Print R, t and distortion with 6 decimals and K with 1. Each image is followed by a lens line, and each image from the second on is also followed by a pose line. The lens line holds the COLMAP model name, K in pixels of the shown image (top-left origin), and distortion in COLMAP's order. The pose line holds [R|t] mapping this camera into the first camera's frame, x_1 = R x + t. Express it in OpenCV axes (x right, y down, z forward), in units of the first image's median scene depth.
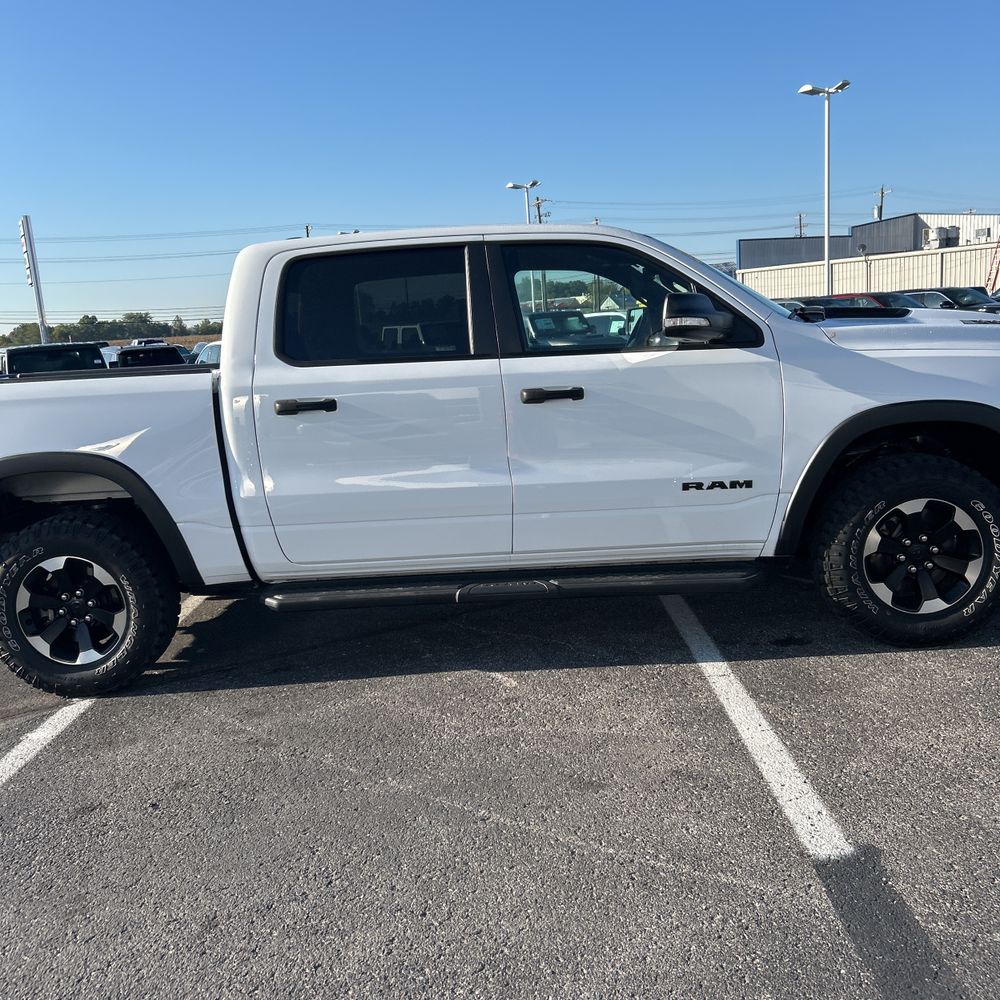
lens RADIAL K [[1009.2, 0, 489.1], [0, 1009.2, 523.7], [0, 0, 1]] dist [0.023003, -0.004968]
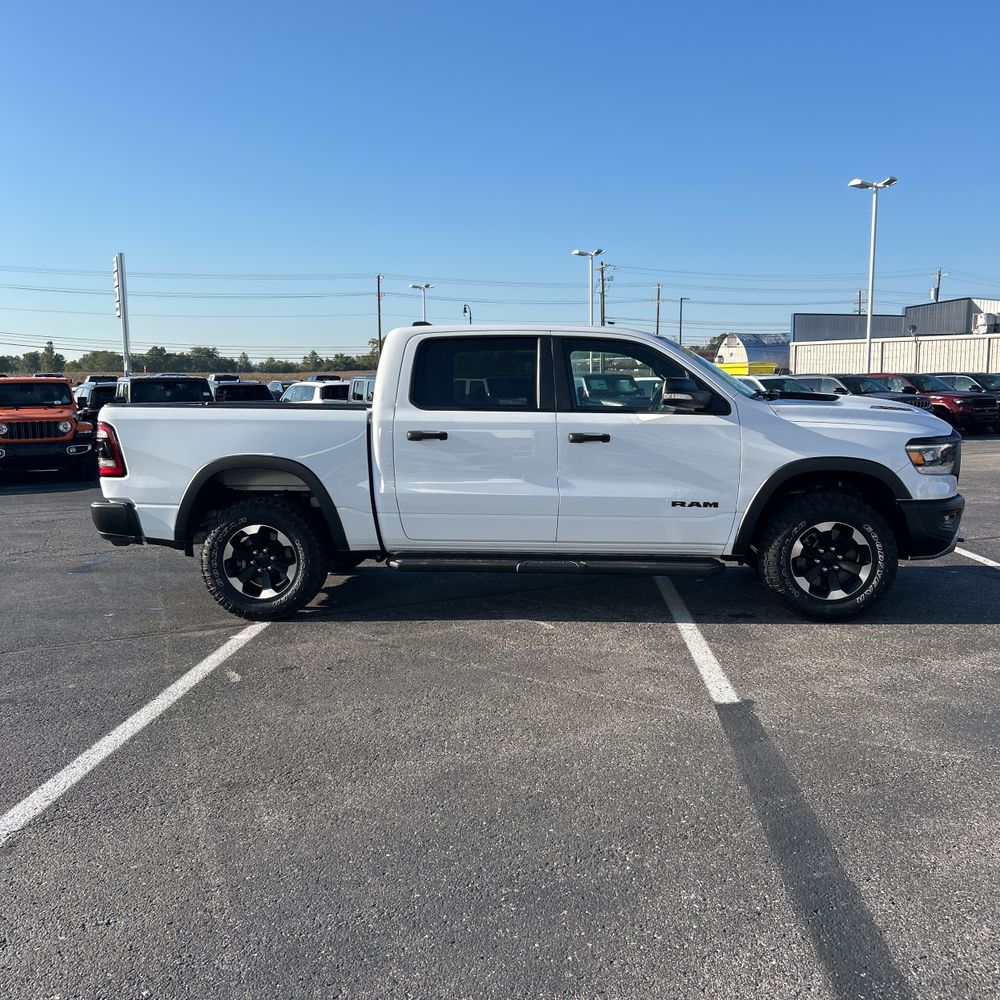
lens RADIAL K [[1033.1, 0, 500.2], [0, 1033.1, 523.4], [0, 0, 1]] dist [0.107678, -0.233019]
pose [[0.997234, 0.065098, -0.035867, -0.006784], [-0.066950, 0.996342, -0.053116, 0.088703], [0.032278, 0.055370, 0.997944, -0.533483]]
